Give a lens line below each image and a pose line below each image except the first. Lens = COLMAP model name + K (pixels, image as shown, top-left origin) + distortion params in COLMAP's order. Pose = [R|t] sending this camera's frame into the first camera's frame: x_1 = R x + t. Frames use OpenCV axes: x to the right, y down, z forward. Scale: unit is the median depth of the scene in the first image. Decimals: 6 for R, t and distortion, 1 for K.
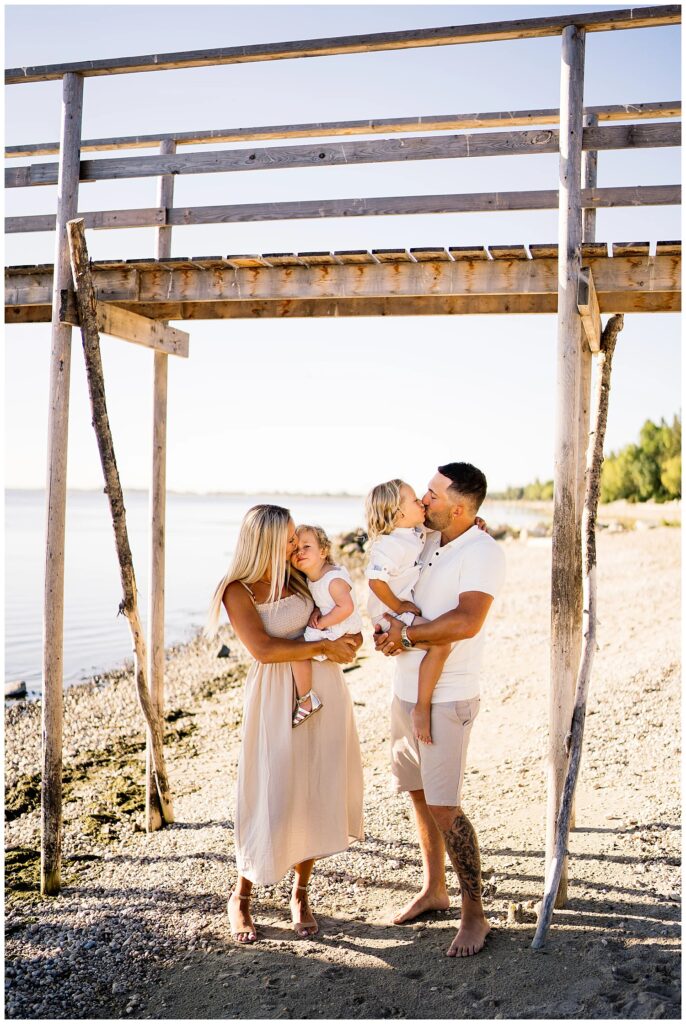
lens RADIAL K [[1024.6, 0, 330.0], [0, 1024.6, 515.2], [0, 0, 1]] dist [-0.106452, 0.130499]
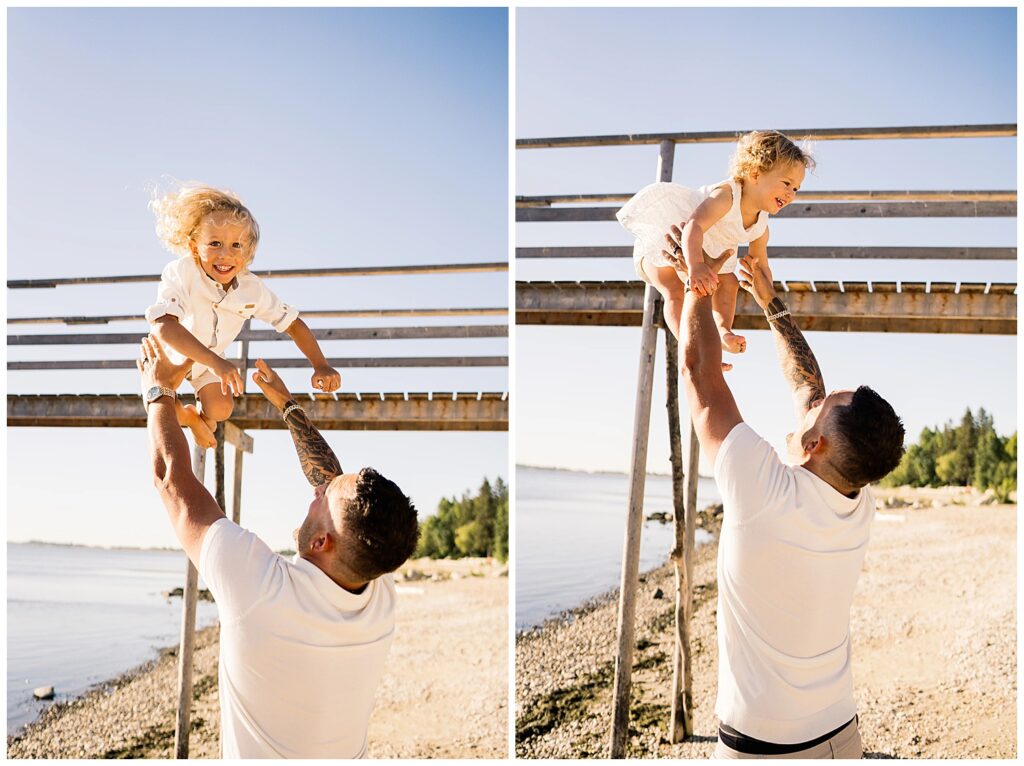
lens RADIAL K [[762.2, 0, 756.6], [0, 762.2, 378.5], [0, 0, 1]] dist [-0.110540, 0.160962]
pose [[0.995598, 0.037975, 0.085690, -0.174652], [-0.024840, 0.988457, -0.149454, 0.013160], [-0.090376, 0.146668, 0.985049, 0.047716]]
